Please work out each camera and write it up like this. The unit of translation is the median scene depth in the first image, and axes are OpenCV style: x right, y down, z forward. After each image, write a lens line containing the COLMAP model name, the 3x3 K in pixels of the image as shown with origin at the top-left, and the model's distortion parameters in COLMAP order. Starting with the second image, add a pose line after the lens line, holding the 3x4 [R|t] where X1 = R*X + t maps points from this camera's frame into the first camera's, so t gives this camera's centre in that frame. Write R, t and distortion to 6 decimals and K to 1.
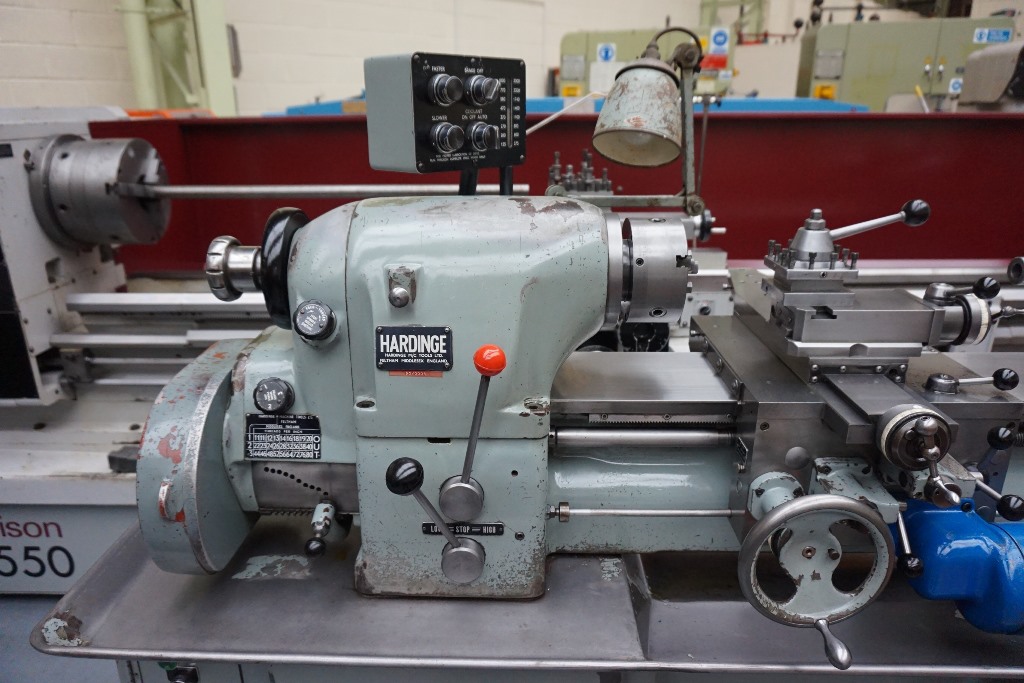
lens RADIAL K [[690.3, 0, 512.2], [0, 690.3, 347.6], [0, 0, 1]] dist [-0.044915, 0.029178]
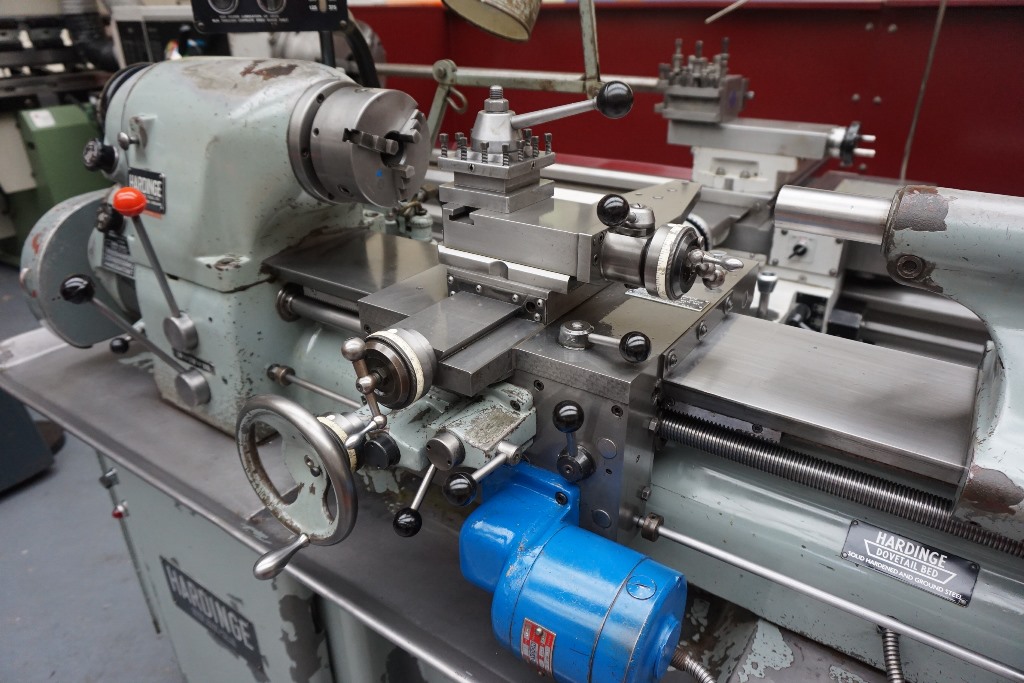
lens RADIAL K [[690.3, 0, 516.1], [0, 690.3, 343.1], [0, 0, 1]] dist [-0.044915, 0.029178]
pose [[0.844728, 0.241810, -0.477454, 0.901333], [-0.181046, 0.968626, 0.170253, -0.052160], [0.503643, -0.057376, 0.862005, 0.299815]]
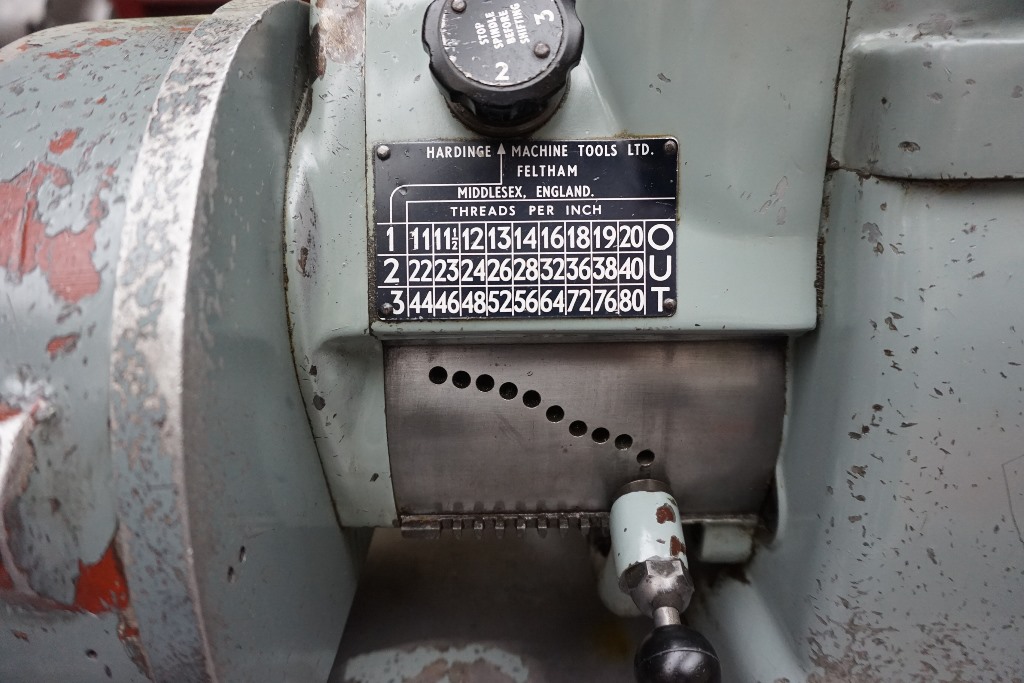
lens RADIAL K [[690.3, 0, 511.6], [0, 690.3, 339.1], [0, 0, 1]] dist [-0.044915, 0.029178]
pose [[0.999393, -0.025439, 0.023804, -0.350901], [0.025251, 0.999648, 0.008161, 0.169415], [-0.024003, -0.007555, 0.999683, 0.756642]]
